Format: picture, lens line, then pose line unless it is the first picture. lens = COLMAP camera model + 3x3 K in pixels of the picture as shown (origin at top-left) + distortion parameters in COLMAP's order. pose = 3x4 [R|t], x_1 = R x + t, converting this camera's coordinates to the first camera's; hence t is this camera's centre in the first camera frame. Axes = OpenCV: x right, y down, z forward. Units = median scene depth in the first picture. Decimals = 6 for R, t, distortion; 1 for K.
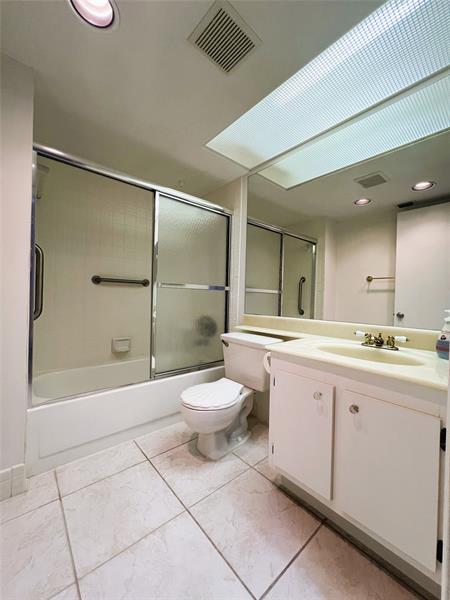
lens RADIAL K [[240.1, 0, 225.0], [0, 240.1, 300.0], [0, 0, 1]] dist [0.000462, 0.000115]
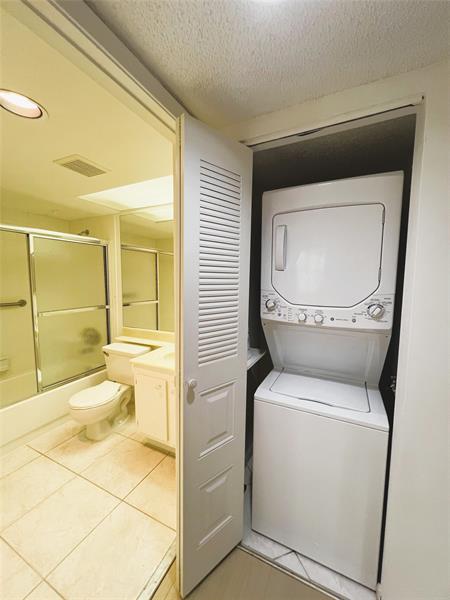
lens RADIAL K [[240.1, 0, 225.0], [0, 240.1, 300.0], [0, 0, 1]] dist [0.000462, 0.000115]
pose [[0.919212, -0.055155, 0.389882, 0.108521], [0.022109, 0.995809, 0.088746, -0.226291], [-0.393143, -0.072957, 0.916578, -0.447458]]
